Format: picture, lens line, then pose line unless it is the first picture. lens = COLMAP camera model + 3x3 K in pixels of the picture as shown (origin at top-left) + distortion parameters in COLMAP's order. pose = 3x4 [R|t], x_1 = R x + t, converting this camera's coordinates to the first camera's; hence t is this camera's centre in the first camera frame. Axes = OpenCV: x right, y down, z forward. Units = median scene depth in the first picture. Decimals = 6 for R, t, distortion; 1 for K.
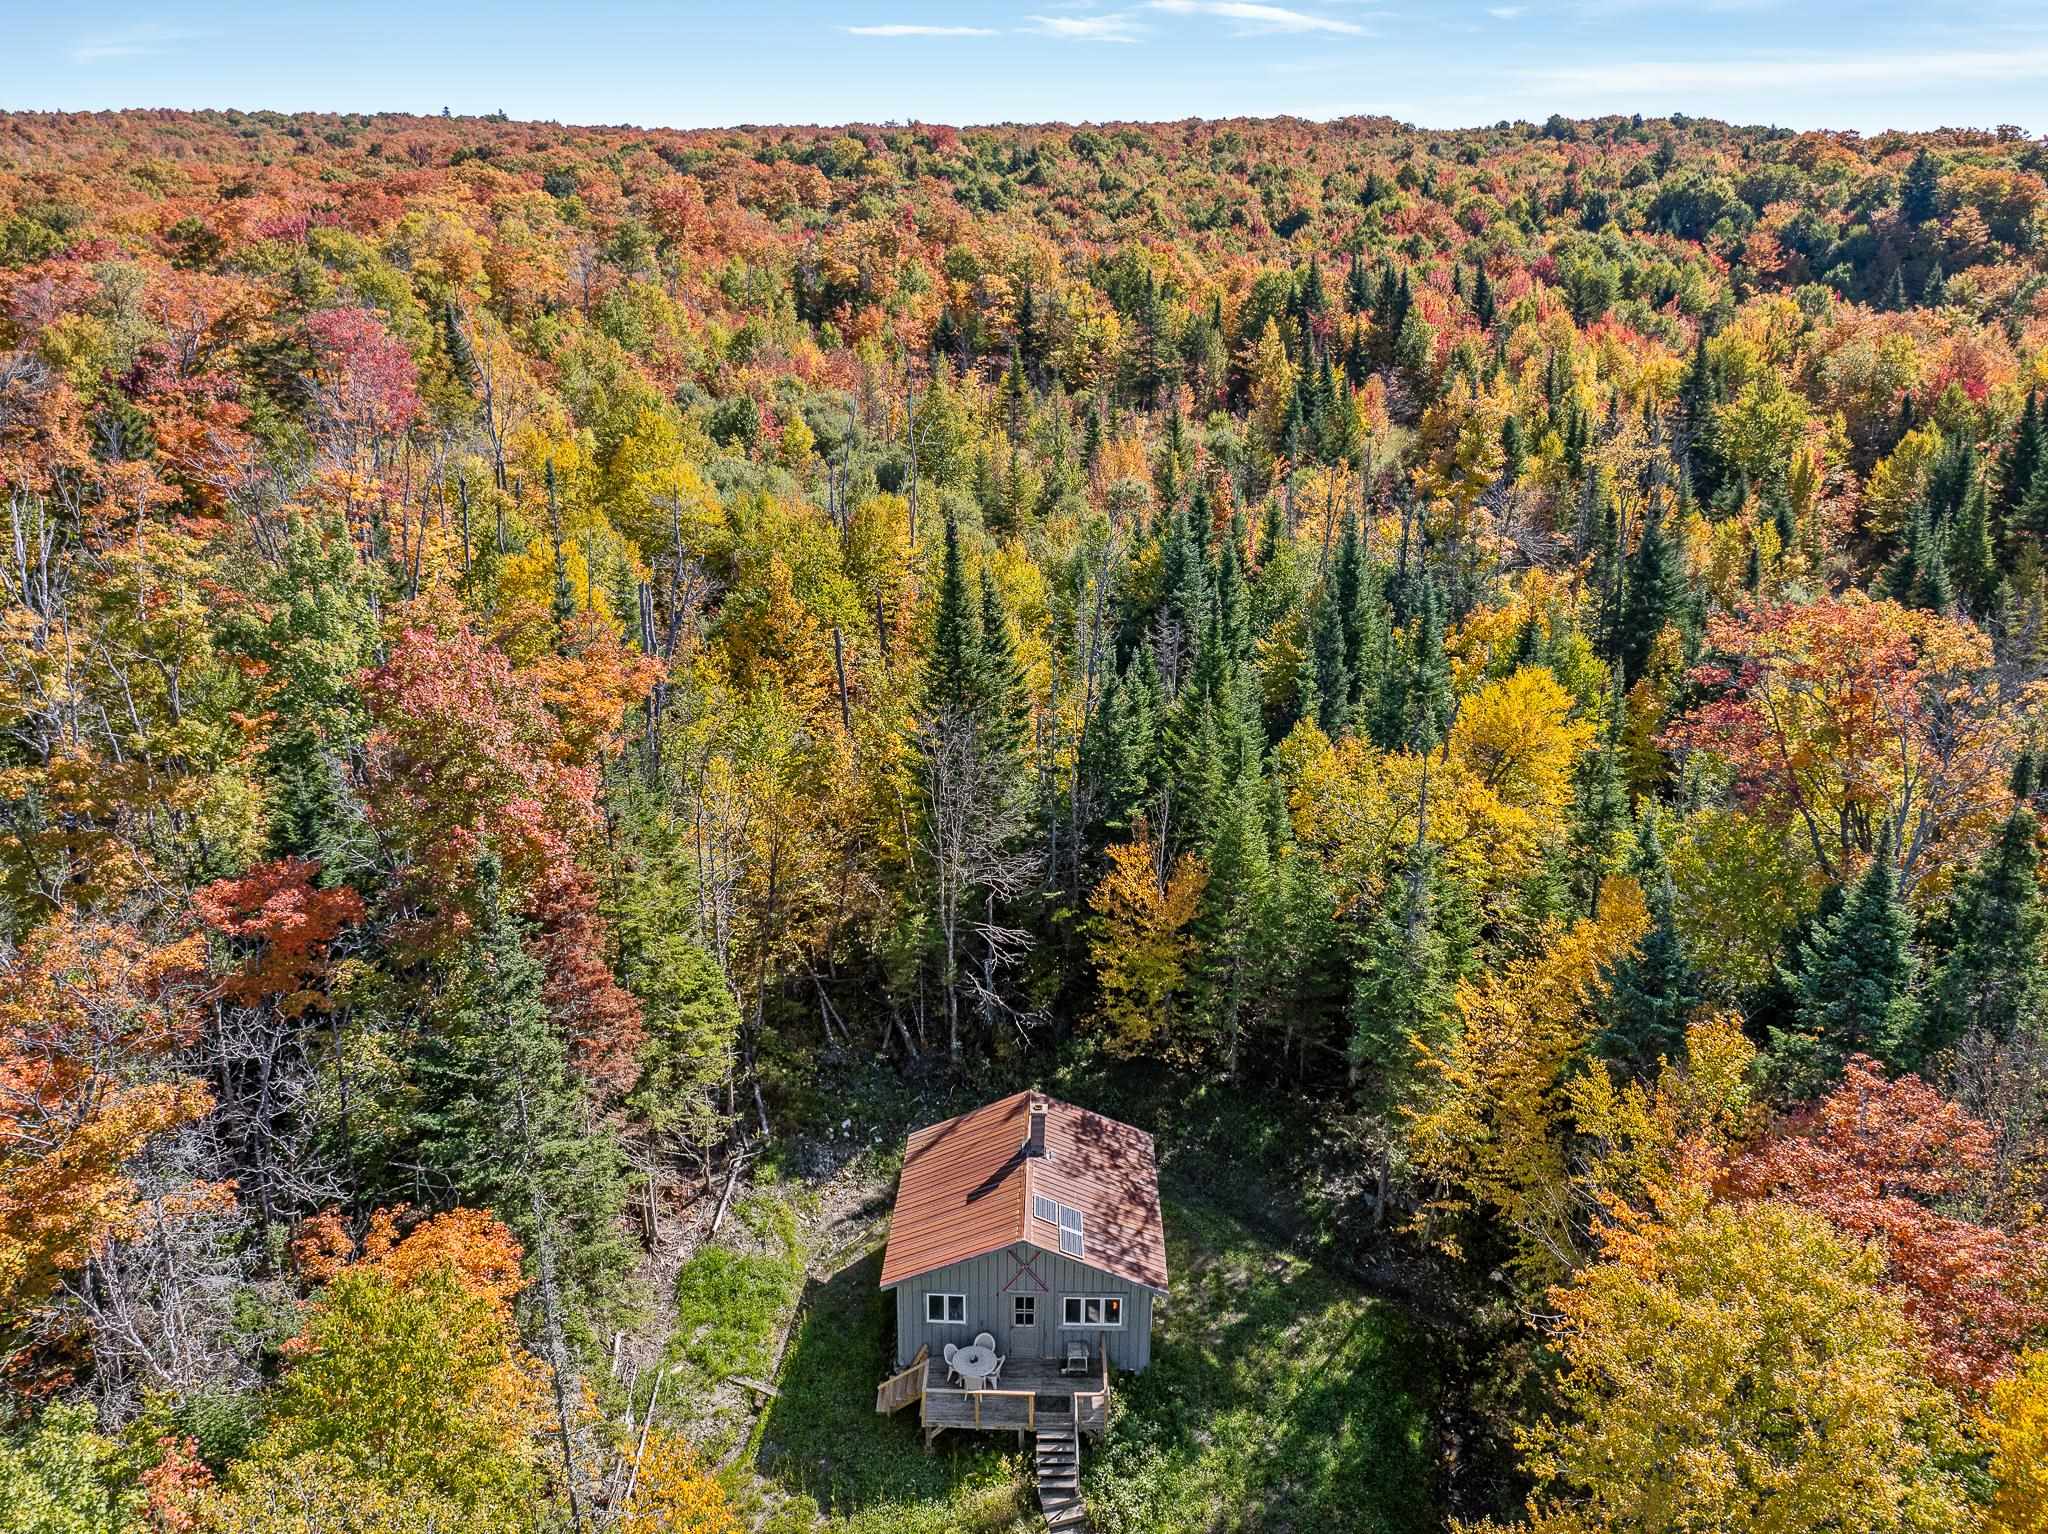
lens RADIAL K [[1433.0, 0, 1023.3], [0, 1433.0, 759.3], [0, 0, 1]] dist [-0.048365, 0.023825]
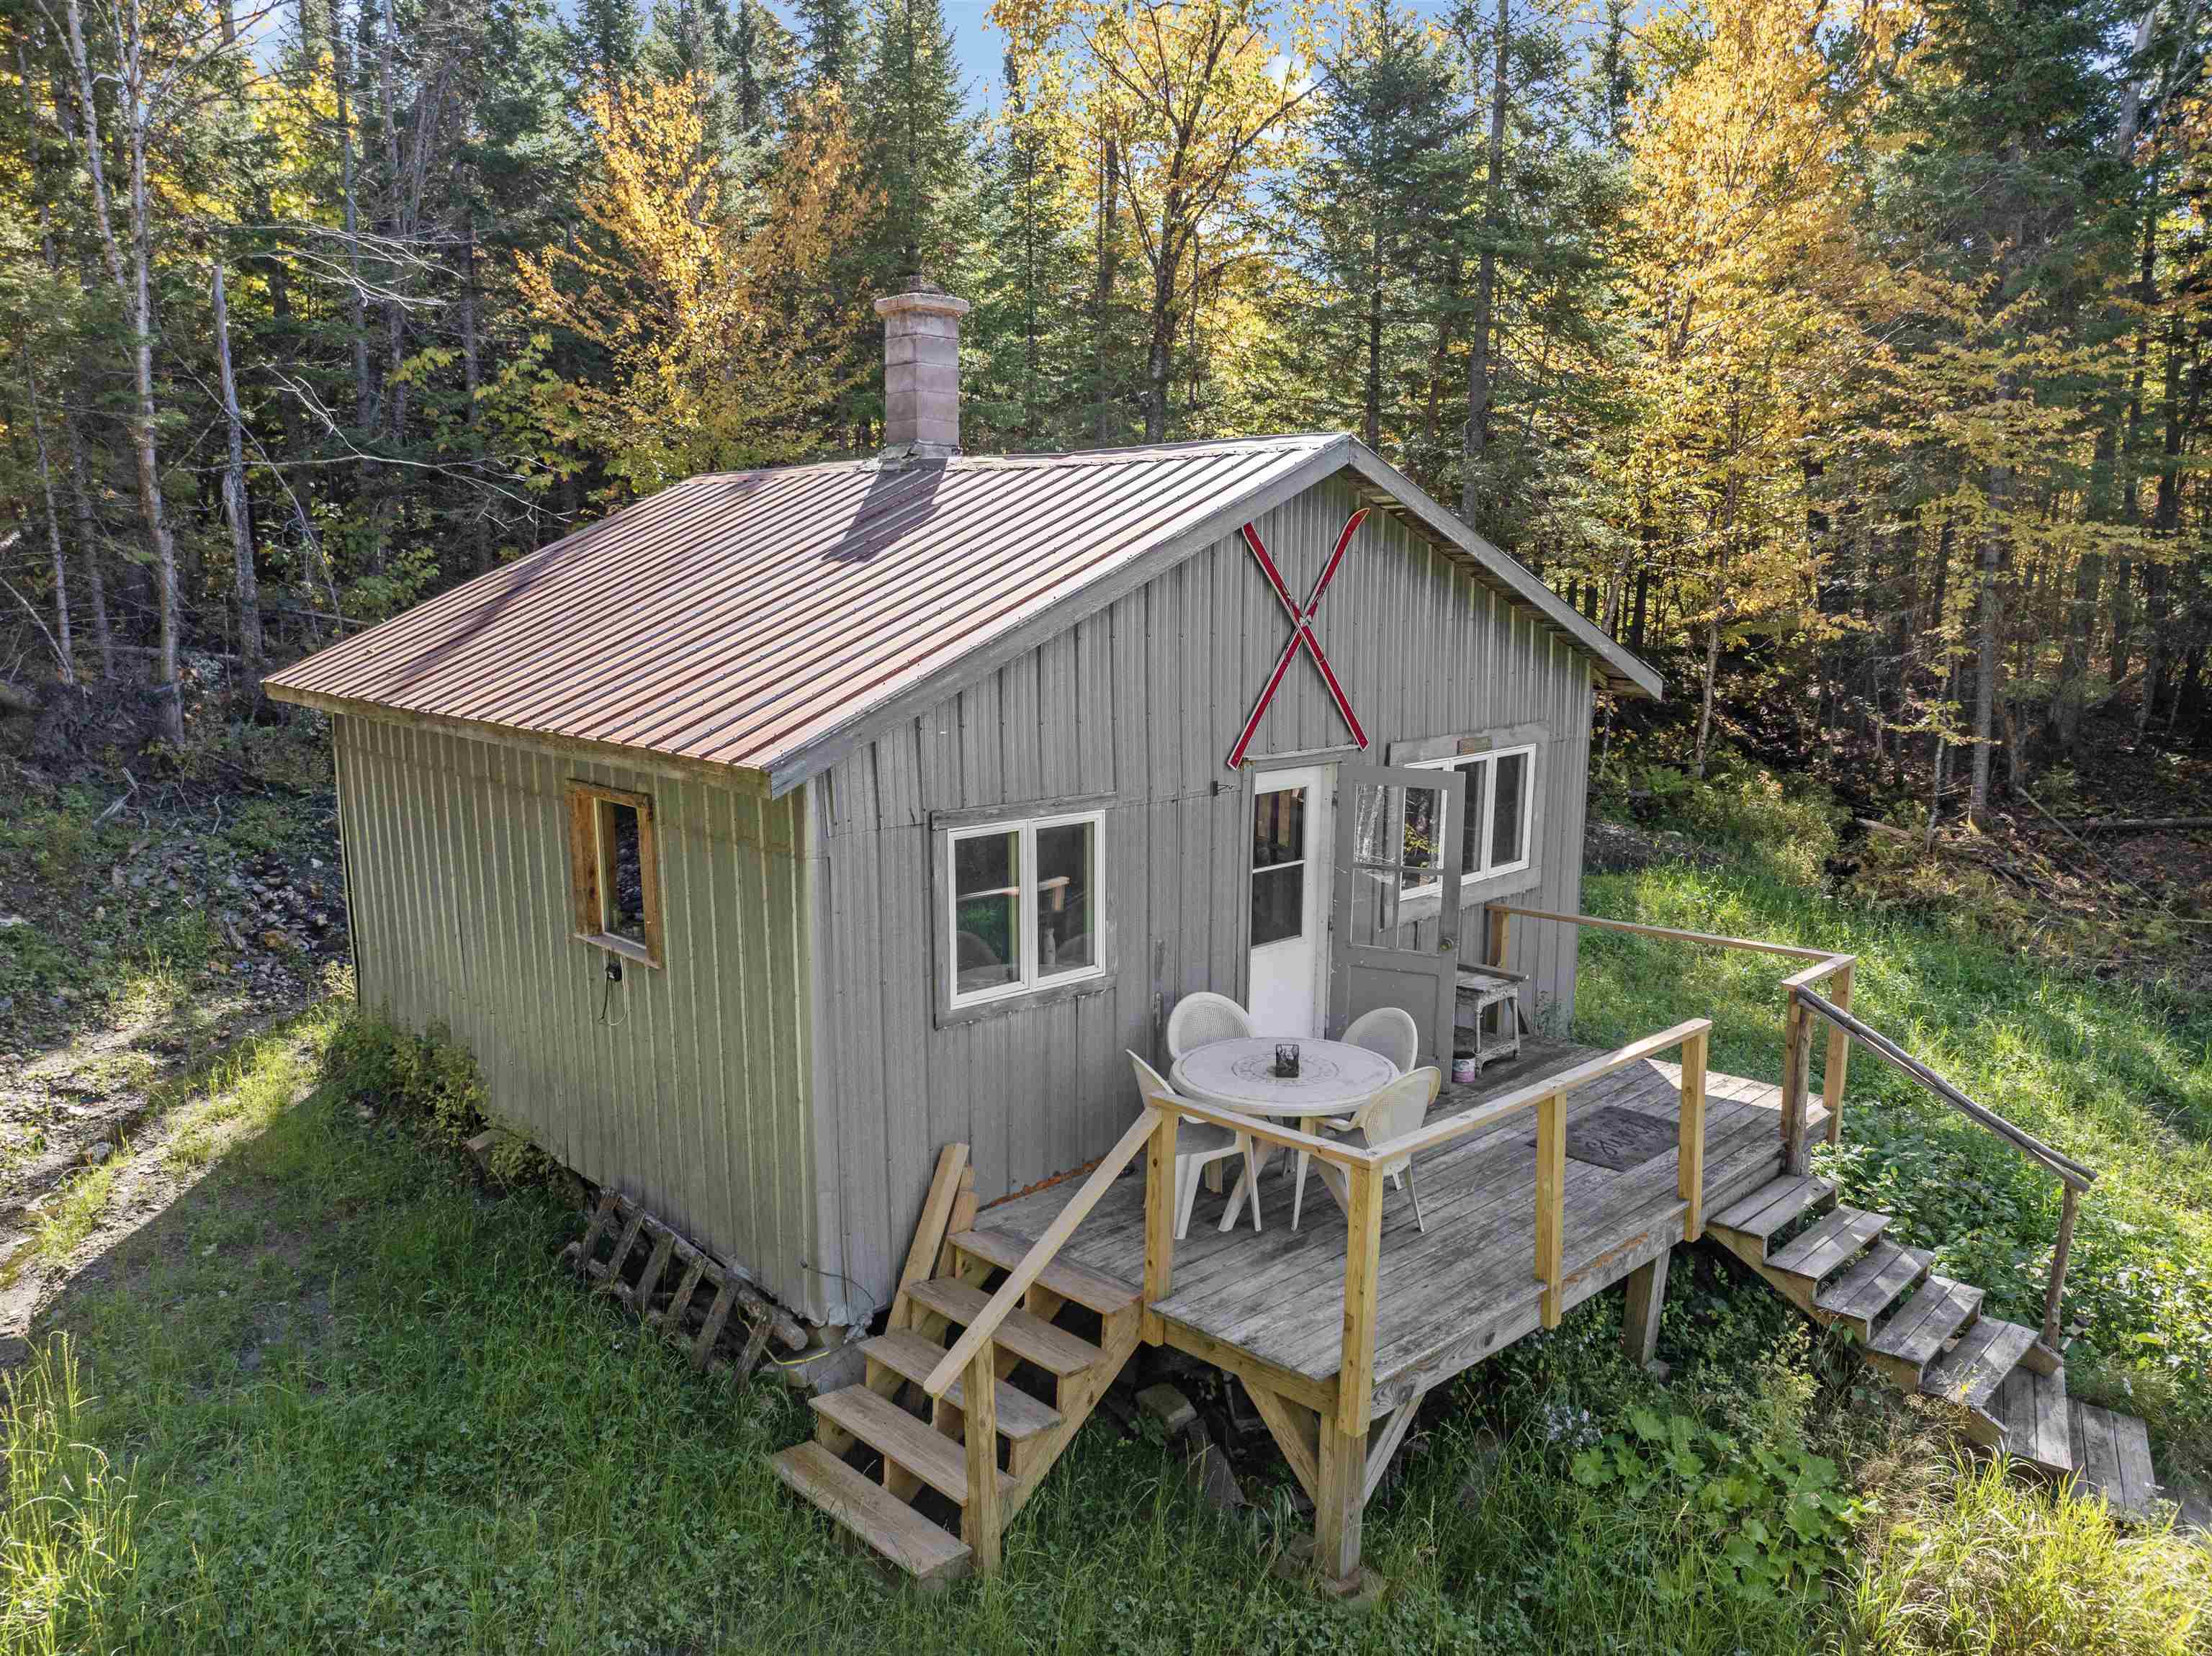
lens RADIAL K [[1558.4, 0, 1112.8], [0, 1558.4, 821.2], [0, 0, 1]] dist [-0.038716, 0.005389]
pose [[0.710859, -0.122133, 0.692649, -0.048935], [0.214054, 0.975659, -0.047646, 0.100152], [-0.669970, 0.182134, 0.719699, 0.217374]]
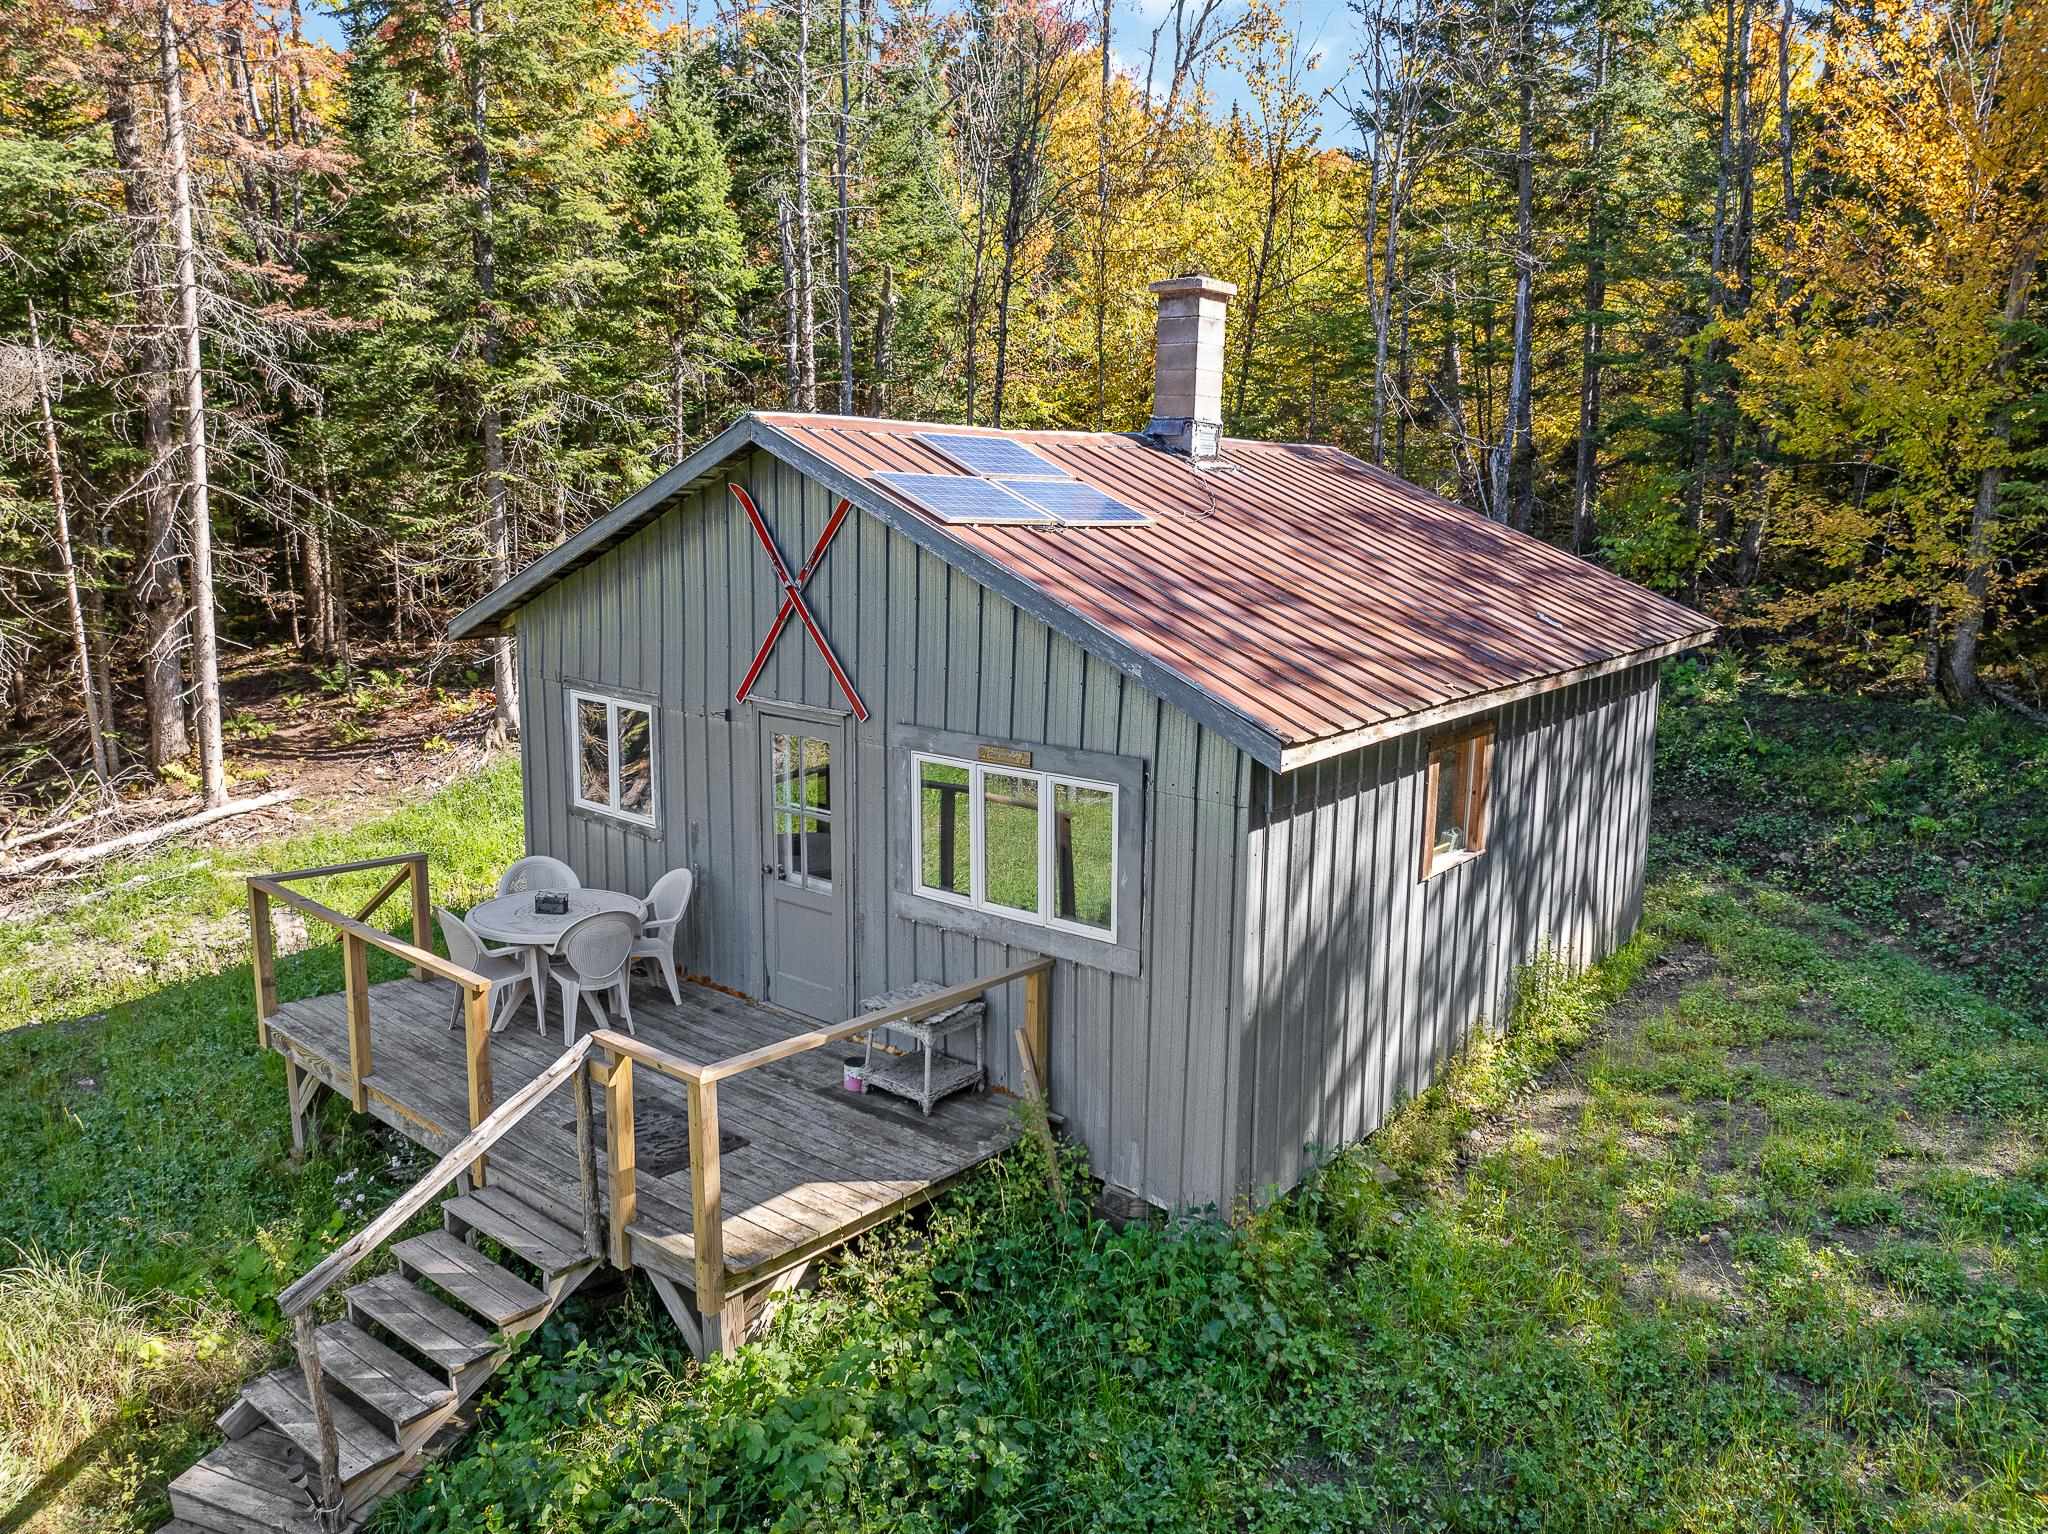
lens RADIAL K [[1433.0, 0, 1023.3], [0, 1433.0, 759.3], [0, 0, 1]] dist [-0.048365, 0.023825]
pose [[0.785166, 0.119493, -0.607648, 0.046411], [-0.196816, 0.978485, -0.061897, 0.100329], [0.587178, 0.168194, 0.791791, 0.213614]]
